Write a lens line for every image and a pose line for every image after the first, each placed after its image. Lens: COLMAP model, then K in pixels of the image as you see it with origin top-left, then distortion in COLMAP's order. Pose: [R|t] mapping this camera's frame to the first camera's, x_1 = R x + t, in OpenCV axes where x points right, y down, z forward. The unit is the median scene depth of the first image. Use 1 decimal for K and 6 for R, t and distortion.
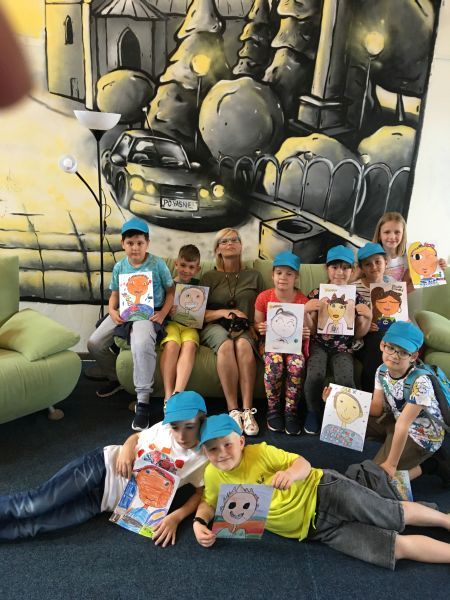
lens RADIAL K [[506.4, 0, 215.3], [0, 506.4, 315.0], [0, 0, 1]] dist [0.062645, -0.096482]
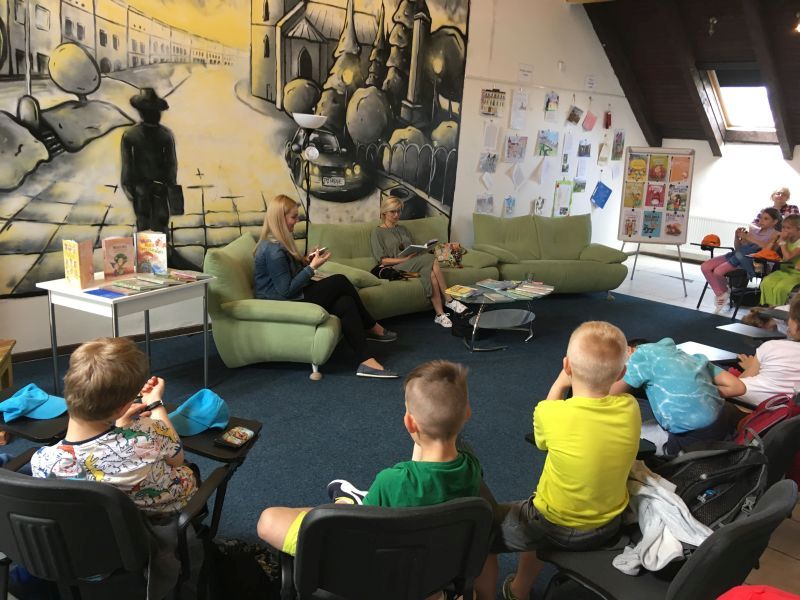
lens RADIAL K [[675.2, 0, 399.8], [0, 675.2, 302.0], [0, 0, 1]] dist [0.062645, -0.096482]
pose [[0.771683, -0.159580, 0.615662, -1.072559], [0.155514, 0.985971, 0.060640, 0.002555], [-0.616701, 0.048949, 0.785674, -0.431219]]
